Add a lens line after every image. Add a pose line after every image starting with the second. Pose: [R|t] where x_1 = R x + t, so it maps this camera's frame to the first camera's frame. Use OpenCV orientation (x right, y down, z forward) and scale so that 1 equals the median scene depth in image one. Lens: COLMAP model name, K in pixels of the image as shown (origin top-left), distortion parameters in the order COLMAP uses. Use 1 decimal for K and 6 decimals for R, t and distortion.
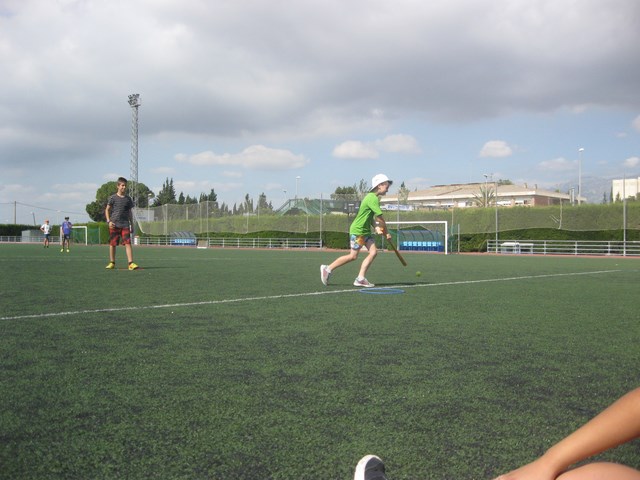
lens RADIAL K [[659.6, 0, 312.2], [0, 659.6, 247.0], [0, 0, 1]] dist [-0.108301, 0.000000]
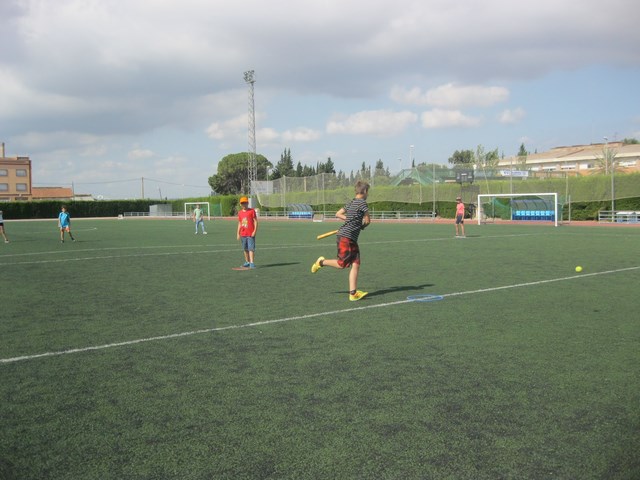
lens RADIAL K [[659.6, 0, 316.0], [0, 659.6, 251.7], [0, 0, 1]] dist [-0.108301, 0.000000]
pose [[0.984435, -0.014416, -0.175158, 0.008230], [0.025046, 0.997966, 0.058629, -0.008404], [0.173956, -0.062103, 0.982793, -0.018267]]
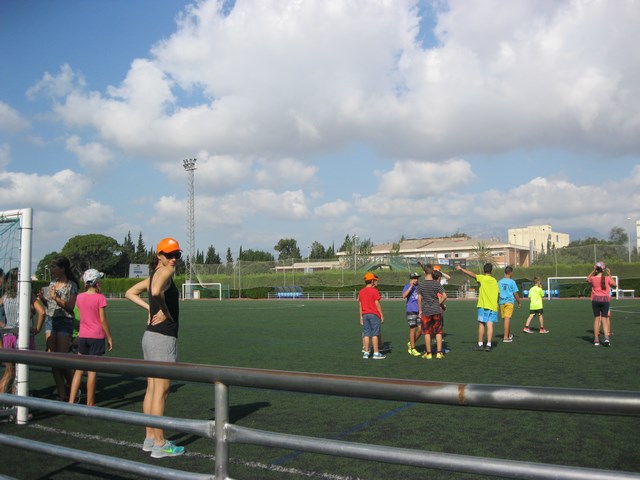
lens RADIAL K [[659.6, 0, 321.0], [0, 659.6, 251.5], [0, 0, 1]] dist [-0.108301, 0.000000]
pose [[0.976434, -0.009680, 0.215601, -0.354785], [0.023769, 0.997740, -0.062855, -0.009487], [-0.214505, 0.066498, 0.974457, -0.112360]]
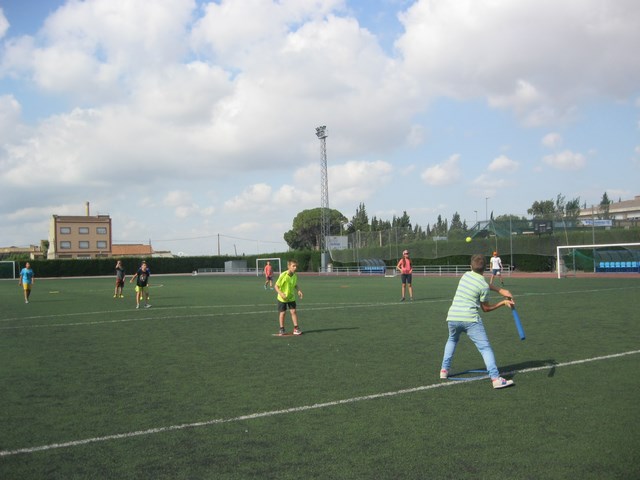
lens RADIAL K [[659.6, 0, 311.5], [0, 659.6, 252.4], [0, 0, 1]] dist [-0.108301, 0.000000]
pose [[0.954852, -0.042078, -0.294087, 0.011946], [0.035728, 0.998999, -0.026935, -0.008914], [0.294926, 0.015212, 0.955399, 0.001853]]
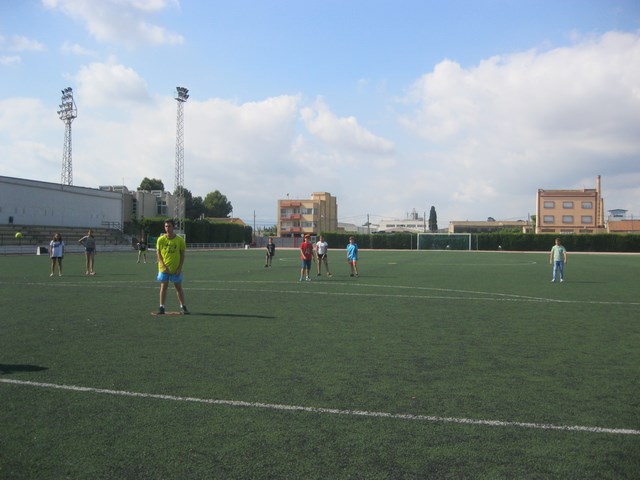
lens RADIAL K [[659.6, 0, 317.0], [0, 659.6, 243.6], [0, 0, 1]] dist [-0.108301, 0.000000]
pose [[0.475510, -0.002599, -0.879706, 0.096701], [-0.013382, 0.999859, -0.010188, -0.008502], [0.879609, 0.016617, 0.475408, 0.099276]]
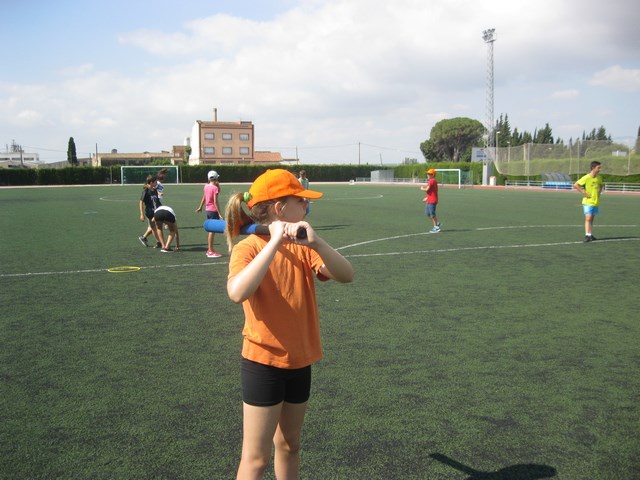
lens RADIAL K [[659.6, 0, 309.8], [0, 659.6, 253.8], [0, 0, 1]] dist [-0.108301, 0.000000]
pose [[0.893707, 0.040096, -0.446856, -0.084548], [0.009026, 0.994190, 0.107258, -0.010752], [0.448561, -0.099891, 0.888153, -0.001318]]
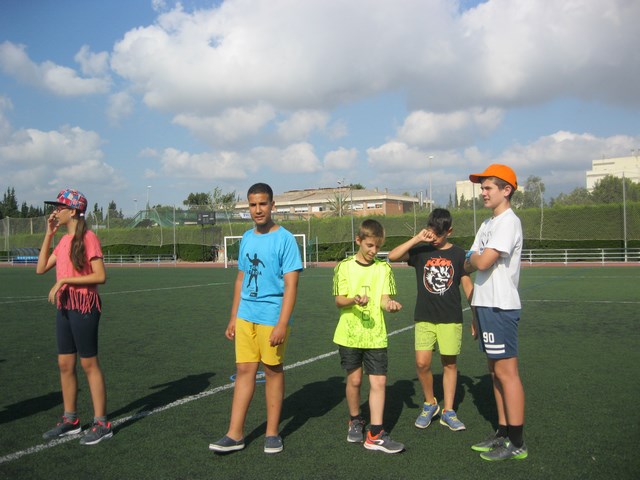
lens RADIAL K [[659.6, 0, 314.1], [0, 659.6, 245.9], [0, 0, 1]] dist [-0.108301, 0.000000]
pose [[0.974867, -0.031617, 0.220532, -0.000001], [0.033210, 0.999442, -0.003521, -0.008746], [-0.220297, 0.010757, 0.975373, 0.015764]]
